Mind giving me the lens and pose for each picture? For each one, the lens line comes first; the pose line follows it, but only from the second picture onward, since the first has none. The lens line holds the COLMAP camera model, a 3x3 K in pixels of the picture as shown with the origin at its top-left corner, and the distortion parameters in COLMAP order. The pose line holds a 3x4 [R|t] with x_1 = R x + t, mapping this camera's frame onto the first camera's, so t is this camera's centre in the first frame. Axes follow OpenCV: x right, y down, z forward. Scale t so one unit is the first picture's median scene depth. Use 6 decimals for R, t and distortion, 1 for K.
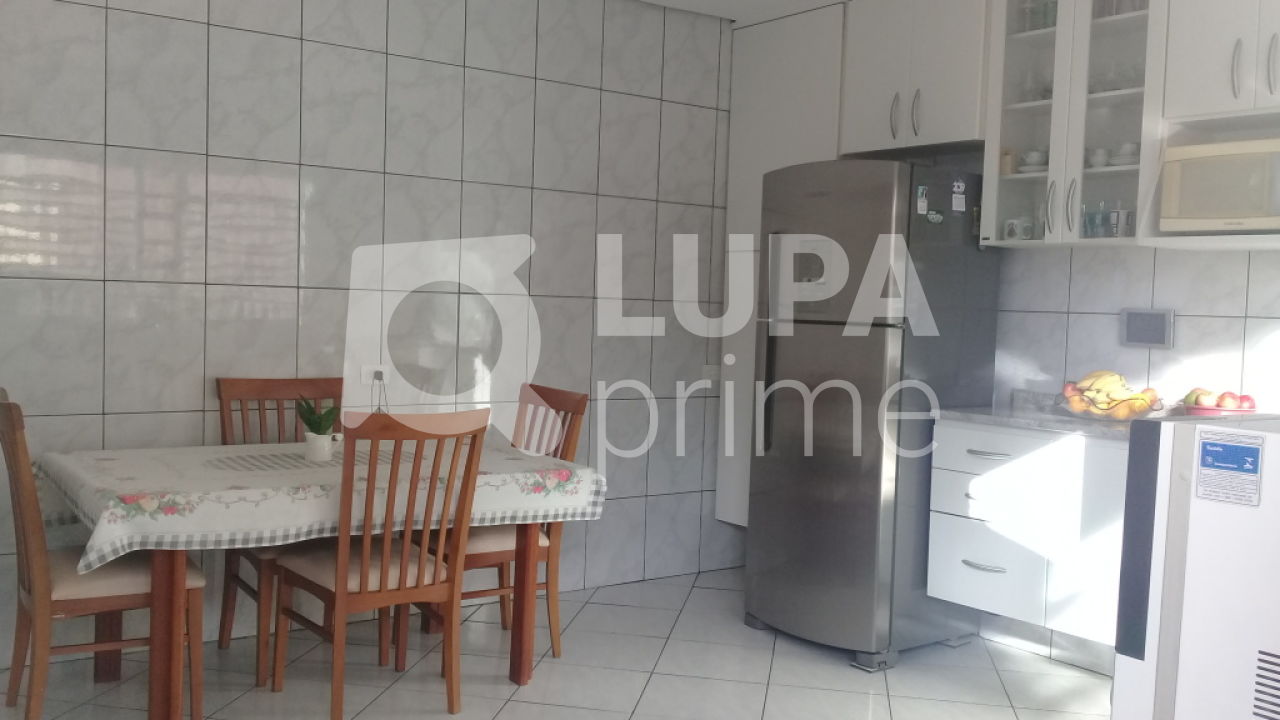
lens RADIAL K [[1150.6, 0, 640.0], [0, 1150.6, 360.0], [0, 0, 1]] dist [0.043955, -0.082528]
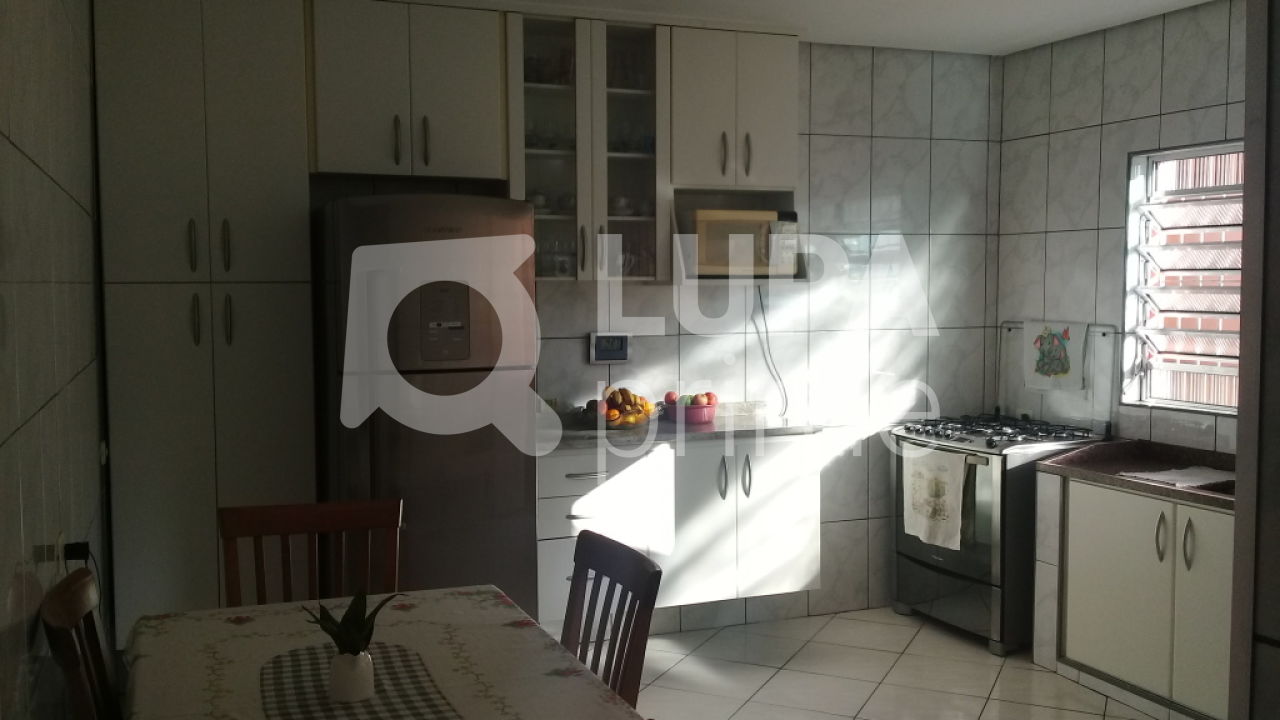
lens RADIAL K [[1150.6, 0, 640.0], [0, 1150.6, 360.0], [0, 0, 1]] dist [0.043955, -0.082528]
pose [[0.260218, -0.093801, 0.960983, -0.716226], [0.064540, 0.994734, 0.079619, -0.109264], [-0.963390, 0.041304, 0.264902, 0.648564]]
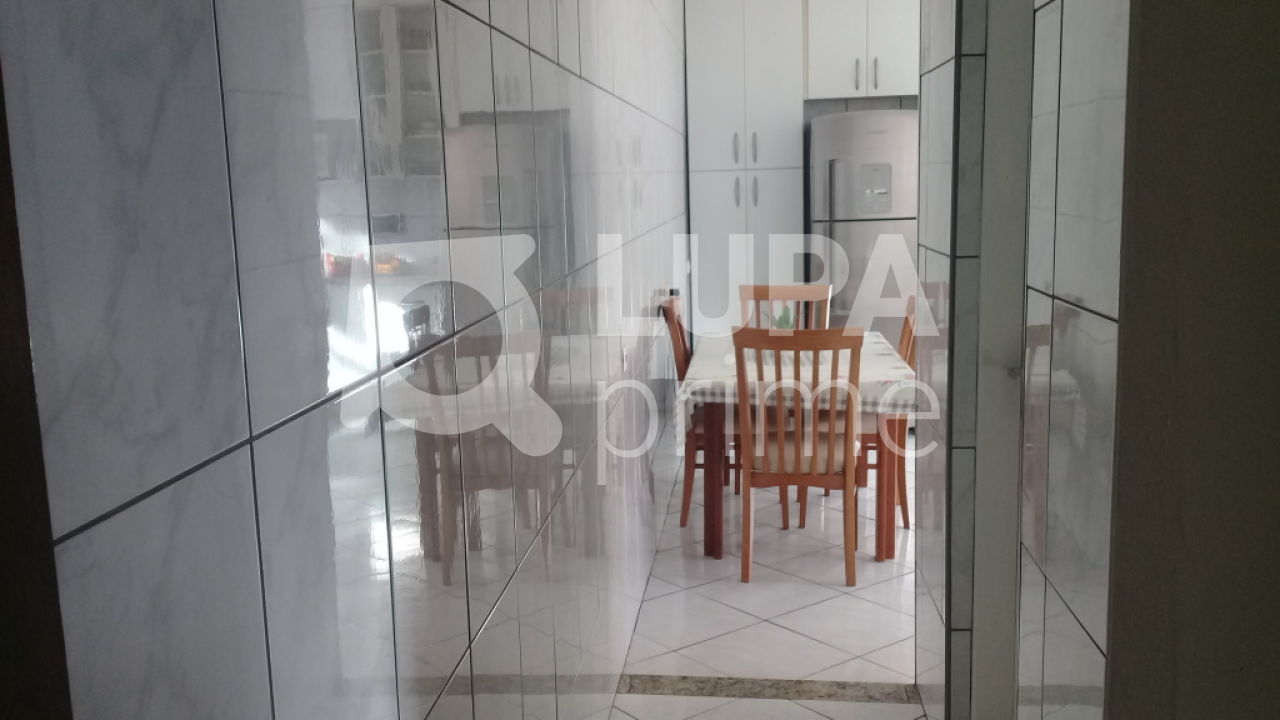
lens RADIAL K [[1150.6, 0, 640.0], [0, 1150.6, 360.0], [0, 0, 1]] dist [0.043955, -0.082528]
pose [[0.672652, -0.167613, 0.720725, -1.219349], [0.093340, 0.985447, 0.142064, -0.099685], [-0.734048, -0.028287, 0.678508, 0.225201]]
